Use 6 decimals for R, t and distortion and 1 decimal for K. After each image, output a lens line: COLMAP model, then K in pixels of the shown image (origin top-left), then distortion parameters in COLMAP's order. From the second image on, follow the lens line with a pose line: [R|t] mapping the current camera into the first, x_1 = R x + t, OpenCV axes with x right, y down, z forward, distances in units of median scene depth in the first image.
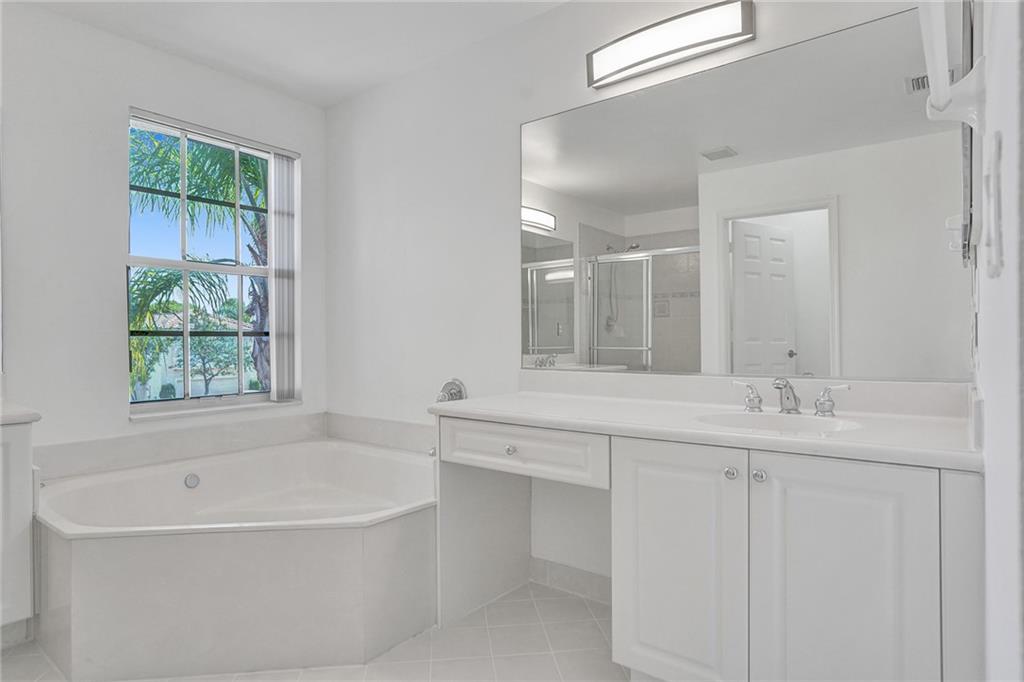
lens RADIAL K [[562.4, 0, 508.6], [0, 562.4, 339.8], [0, 0, 1]] dist [0.002639, -0.000338]
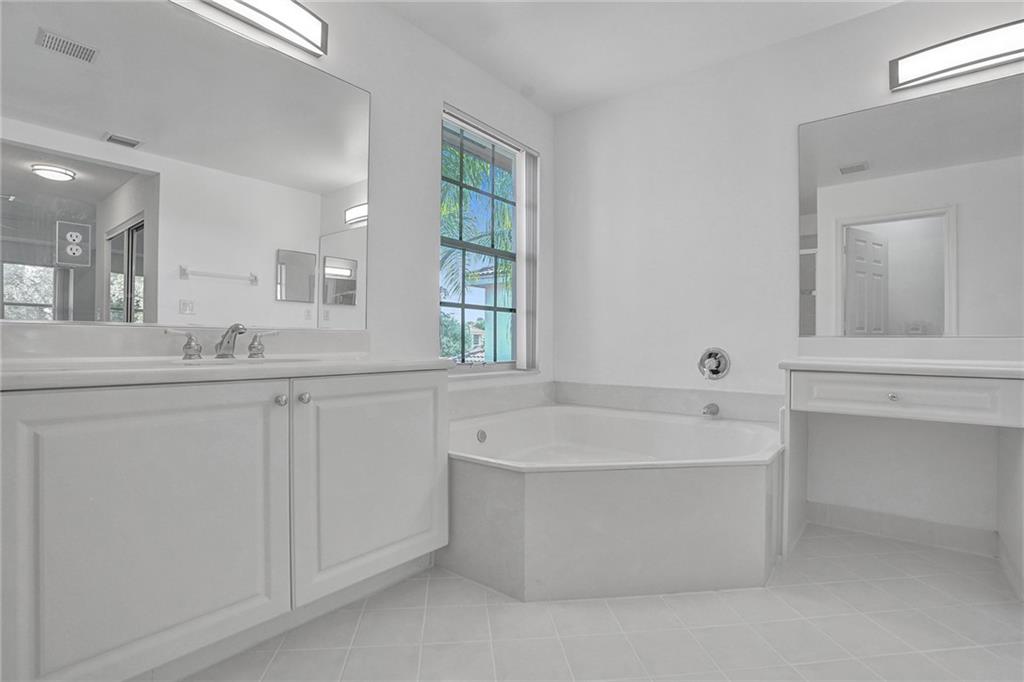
lens RADIAL K [[474.4, 0, 516.0], [0, 474.4, 341.9], [0, 0, 1]] dist [-0.005345, -0.001206]
pose [[0.999463, 0.010653, 0.030997, -0.473803], [-0.010574, 0.999940, -0.002729, 0.057598], [-0.031024, 0.002400, 0.999516, 0.042773]]
